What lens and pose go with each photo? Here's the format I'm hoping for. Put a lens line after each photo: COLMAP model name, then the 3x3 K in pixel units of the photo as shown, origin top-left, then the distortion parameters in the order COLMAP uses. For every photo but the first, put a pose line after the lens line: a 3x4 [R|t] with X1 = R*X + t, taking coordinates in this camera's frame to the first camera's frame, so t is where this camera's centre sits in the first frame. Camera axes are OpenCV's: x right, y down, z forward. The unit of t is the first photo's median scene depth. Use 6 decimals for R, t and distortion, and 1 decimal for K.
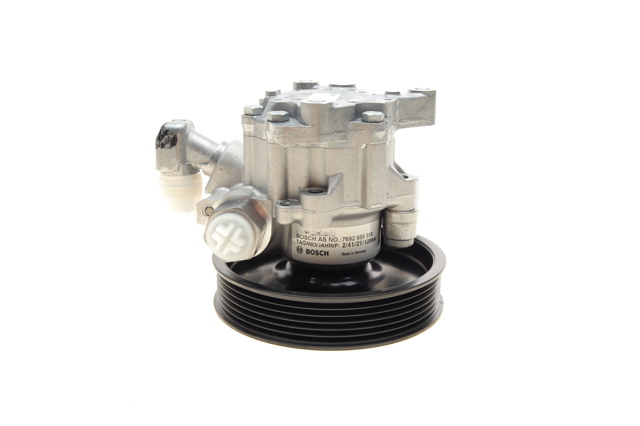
lens RADIAL K [[807.9, 0, 320.0], [0, 807.9, 213.0], [0, 0, 1]] dist [-0.005161, -0.008397]
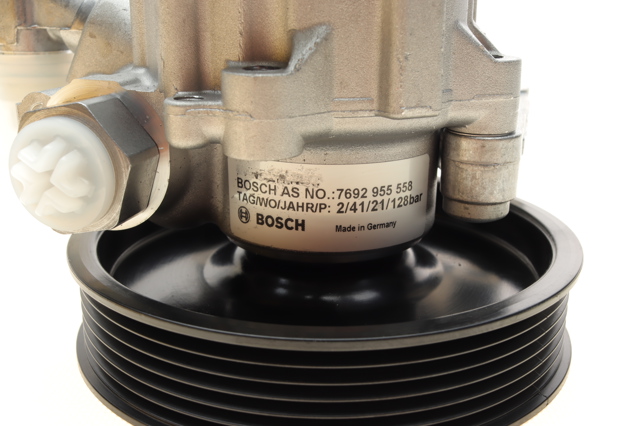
lens RADIAL K [[807.9, 0, 320.0], [0, 807.9, 213.0], [0, 0, 1]] dist [-0.005161, -0.008397]
pose [[0.989179, 0.041482, -0.140727, 0.078818], [-0.038962, 0.999028, 0.020616, 0.034104], [0.141445, -0.014910, 0.989834, 0.572655]]
